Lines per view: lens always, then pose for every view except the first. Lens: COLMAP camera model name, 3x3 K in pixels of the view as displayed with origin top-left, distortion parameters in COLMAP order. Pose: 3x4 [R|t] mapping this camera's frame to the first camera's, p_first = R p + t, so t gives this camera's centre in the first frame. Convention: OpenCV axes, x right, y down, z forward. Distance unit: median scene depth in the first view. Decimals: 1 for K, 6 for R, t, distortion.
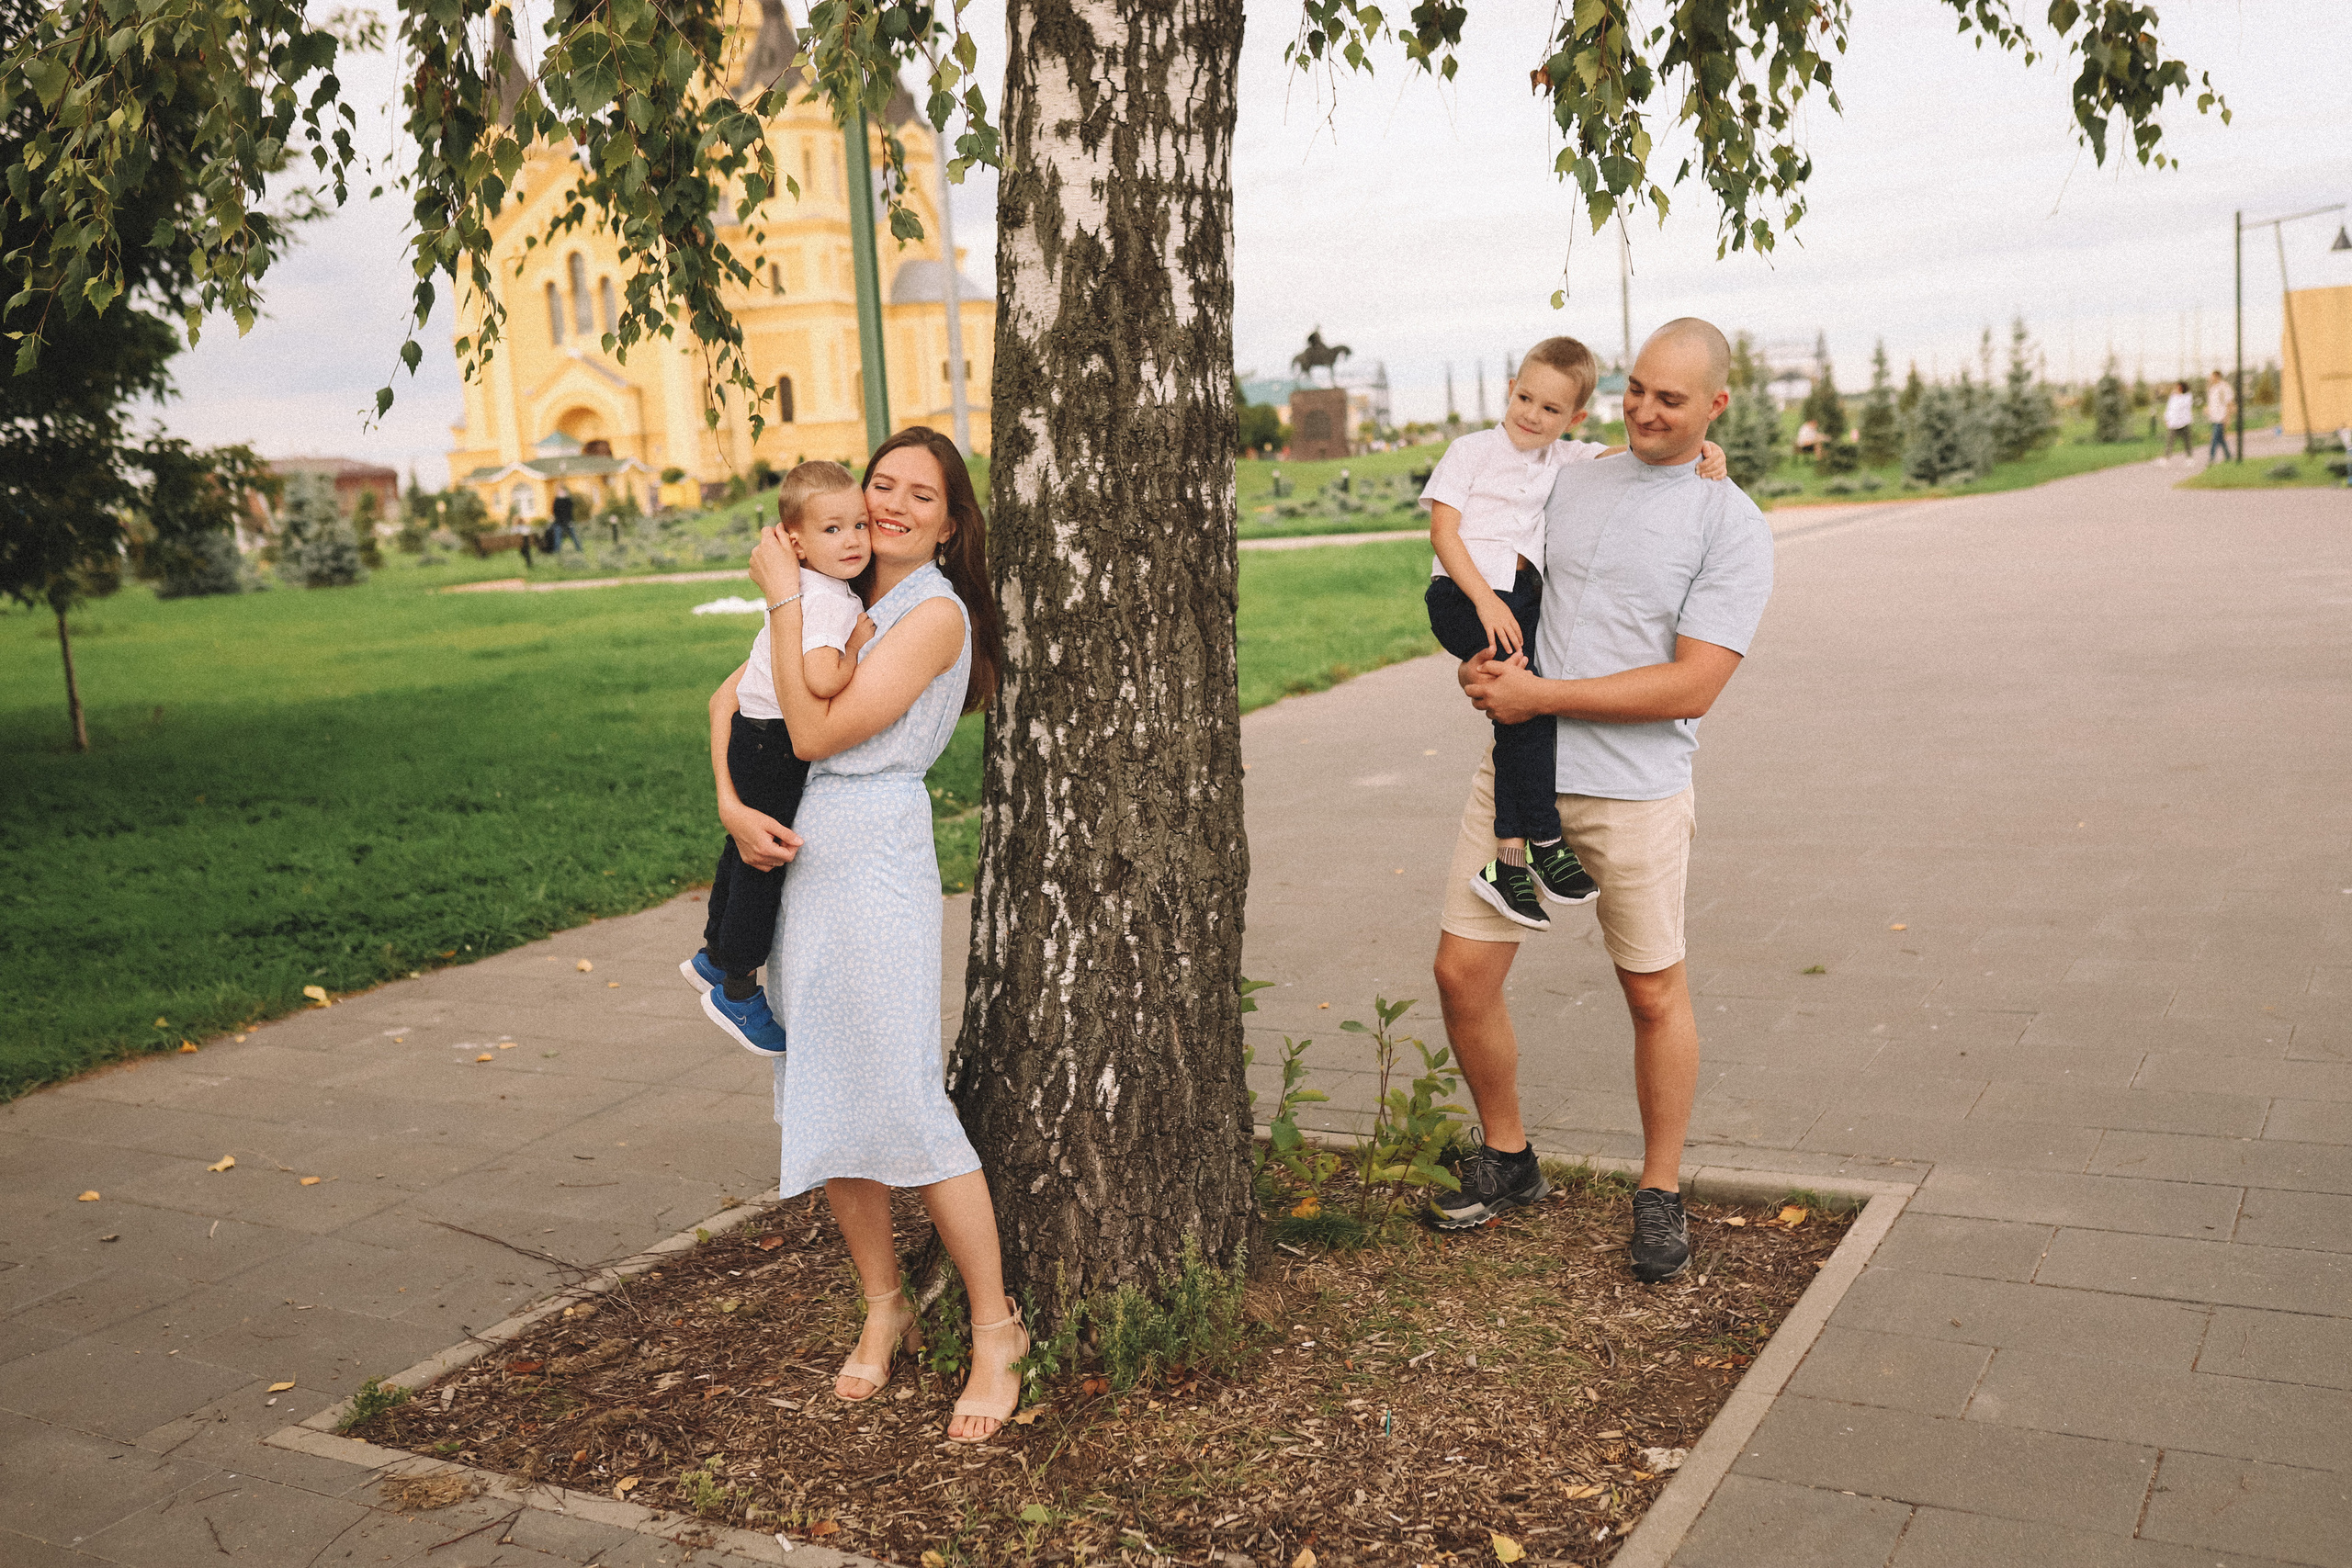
lens RADIAL K [[2314.2, 0, 1176.0], [0, 2314.2, 784.0], [0, 0, 1]] dist [-0.057728, 0.127503]
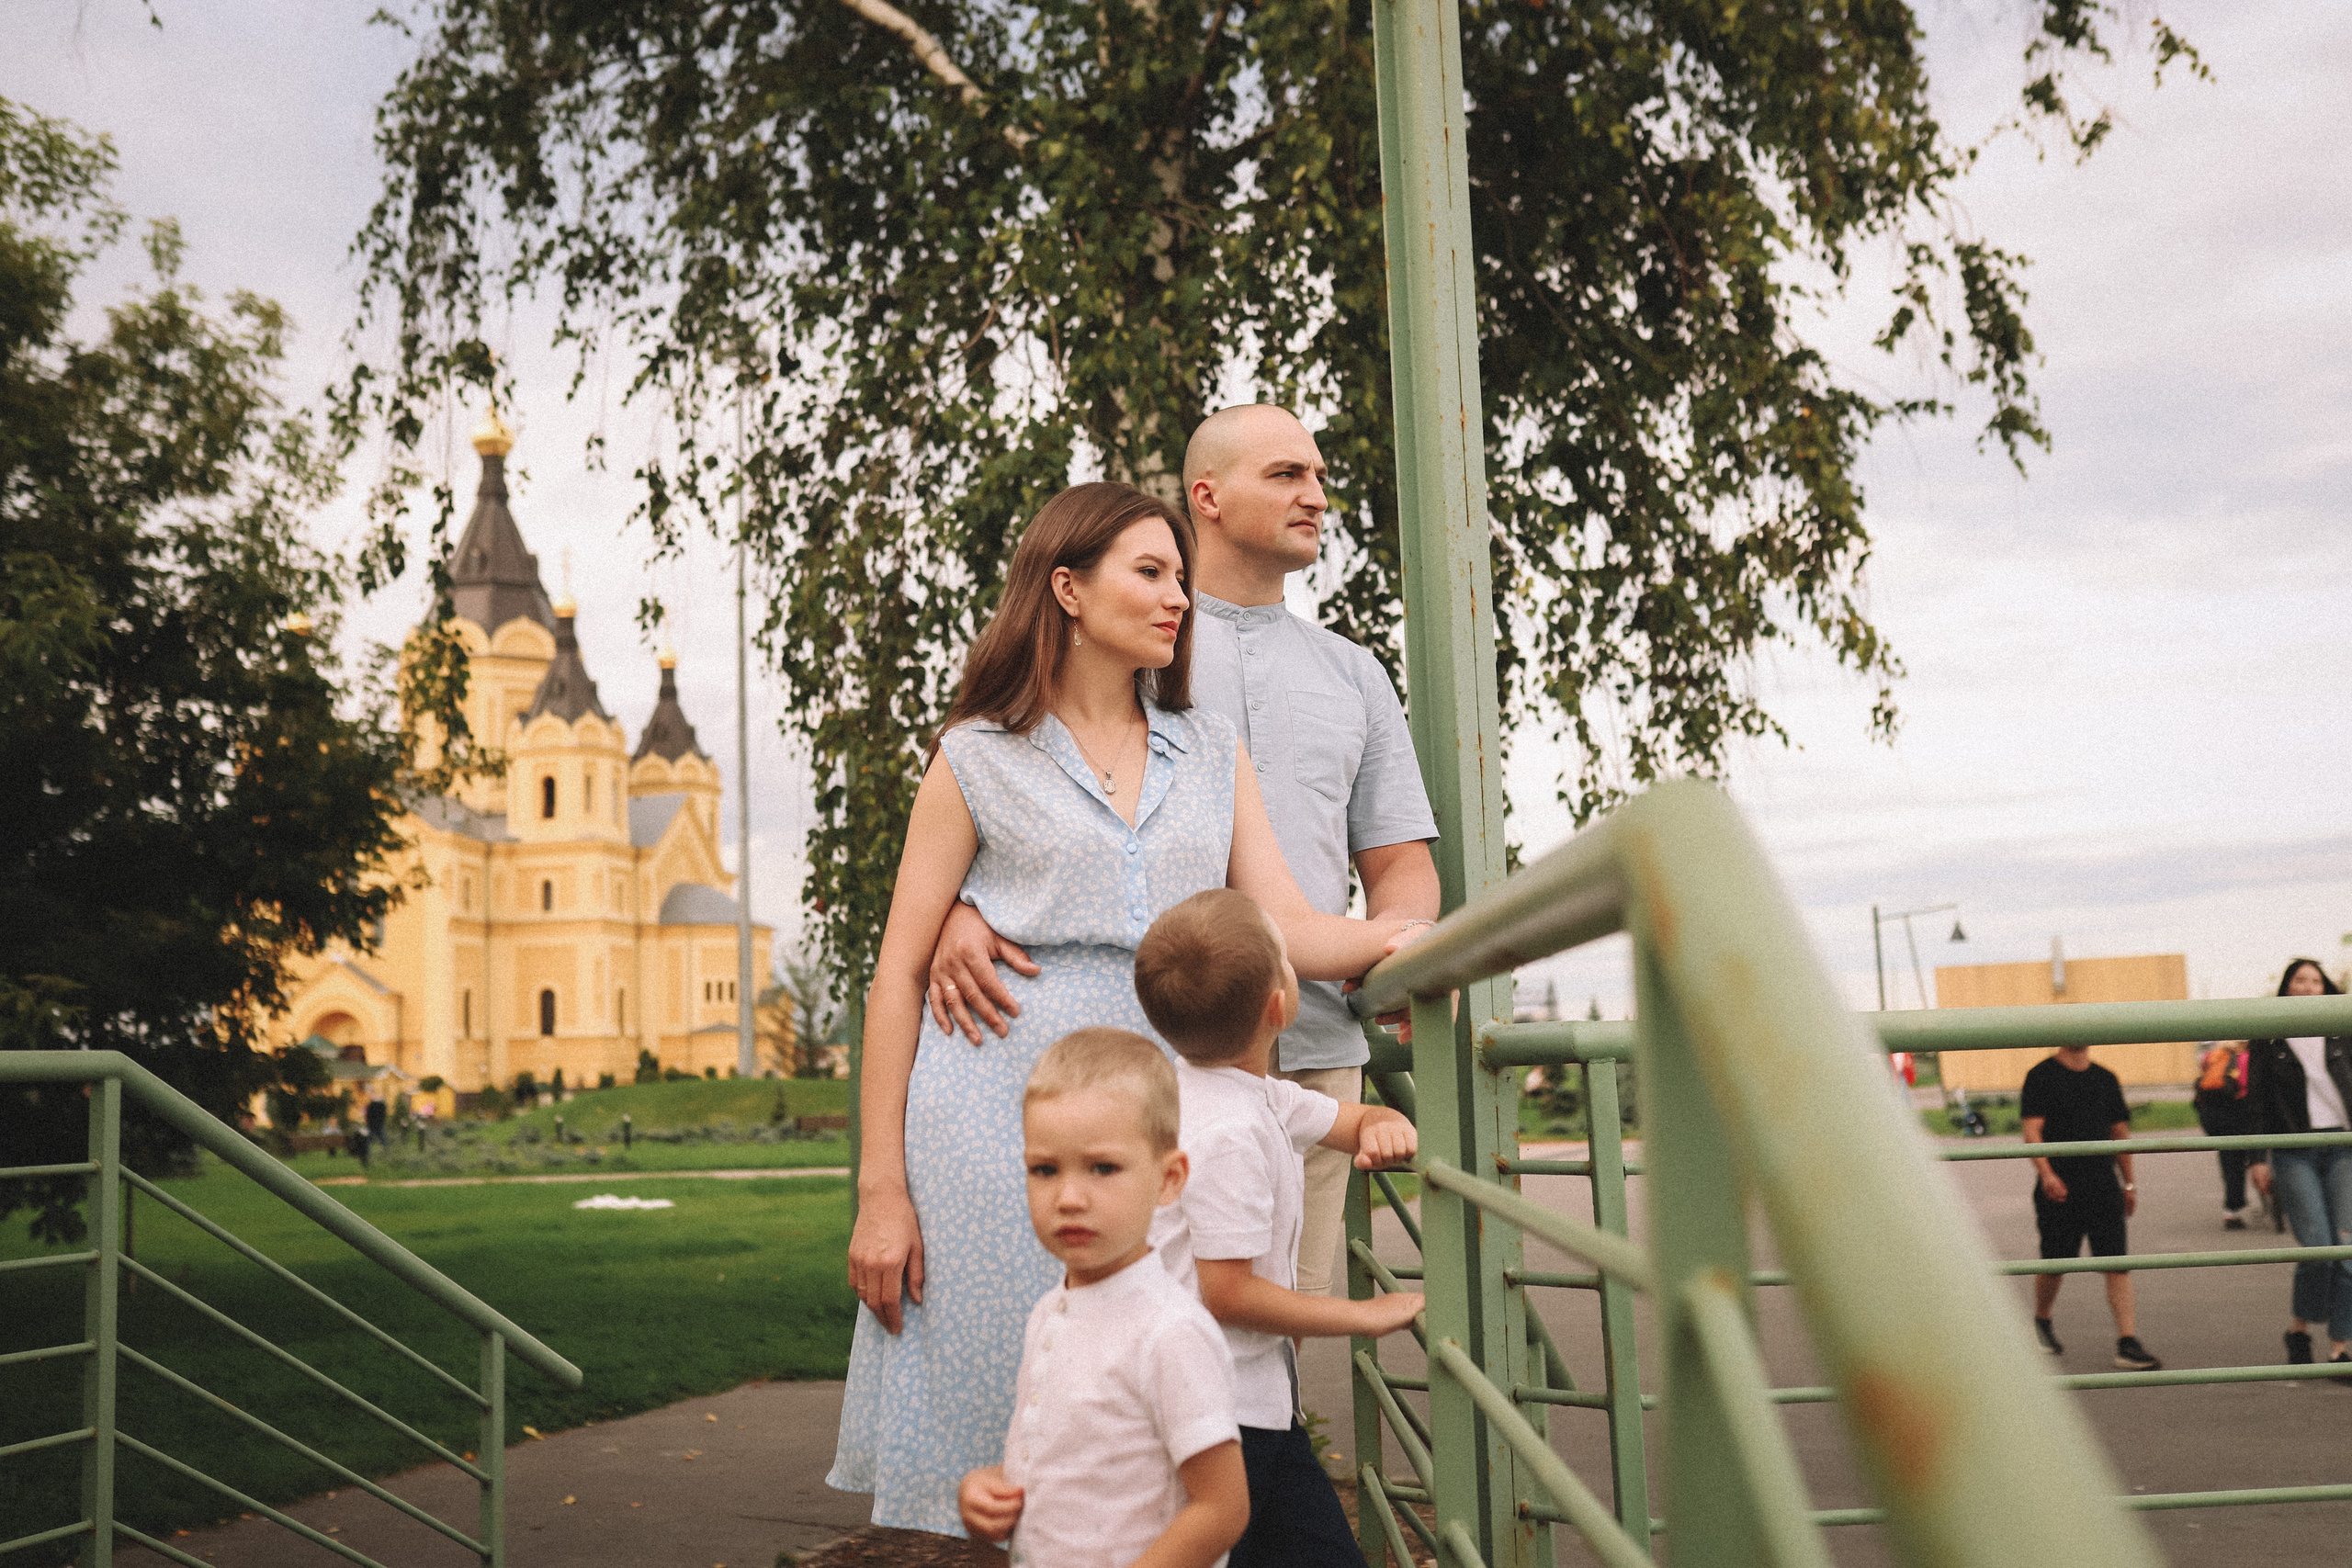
lens RADIAL K [[2314.2, 0, 1176.0], [0, 2314.2, 784.0], [0, 0, 1]] dist [-0.057728, 0.127503]
pose [[0.993578, 0.044677, 0.103955, -0.047849], [-0.015265, 0.963275, -0.268081, 0.028736], [-0.112114, 0.264772, 0.957771, -0.208735]]
